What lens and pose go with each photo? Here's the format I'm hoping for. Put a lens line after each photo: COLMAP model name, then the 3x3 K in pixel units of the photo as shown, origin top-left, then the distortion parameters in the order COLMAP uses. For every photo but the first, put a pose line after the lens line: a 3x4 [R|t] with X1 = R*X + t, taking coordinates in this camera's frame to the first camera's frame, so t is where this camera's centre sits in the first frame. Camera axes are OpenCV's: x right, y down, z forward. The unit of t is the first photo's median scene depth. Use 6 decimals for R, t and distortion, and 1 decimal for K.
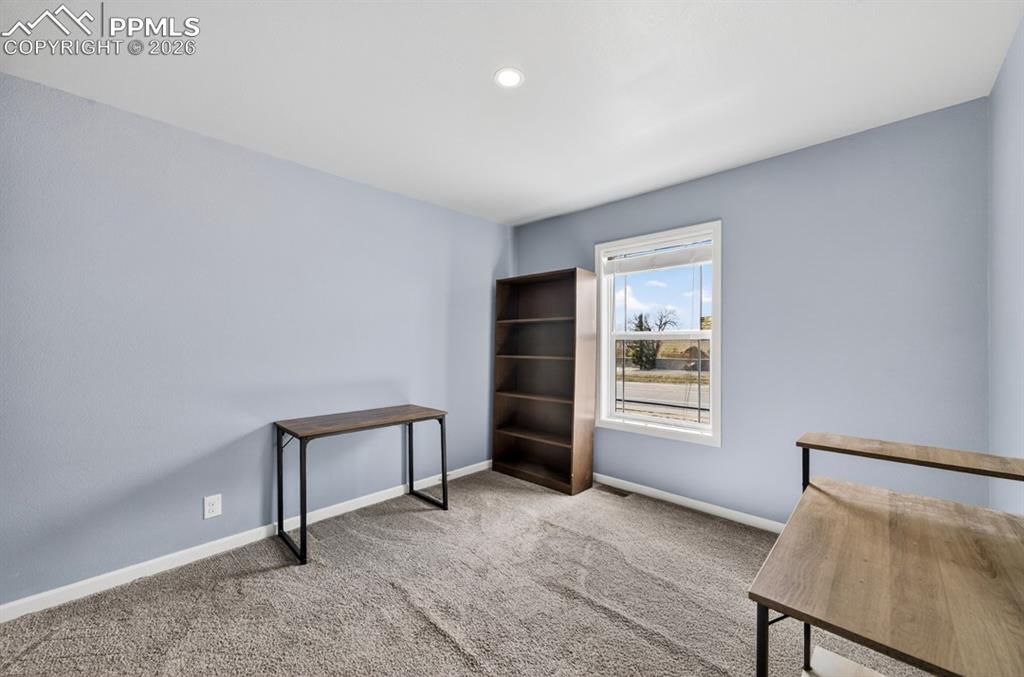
lens RADIAL K [[361.2, 0, 505.2], [0, 361.2, 340.9], [0, 0, 1]] dist [-0.026010, 0.006777]
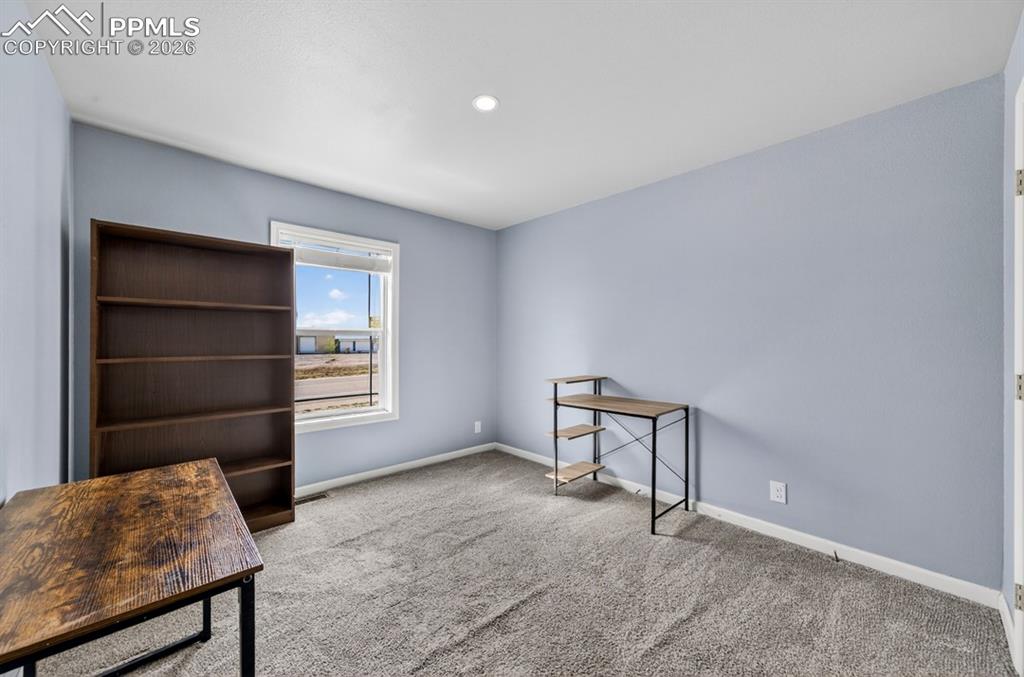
lens RADIAL K [[361.2, 0, 505.2], [0, 361.2, 340.9], [0, 0, 1]] dist [-0.026010, 0.006777]
pose [[0.087787, -0.001497, 0.996138, -0.690705], [-0.012931, 0.999913, 0.002642, 0.004793], [-0.996055, -0.013113, 0.087760, 0.515840]]
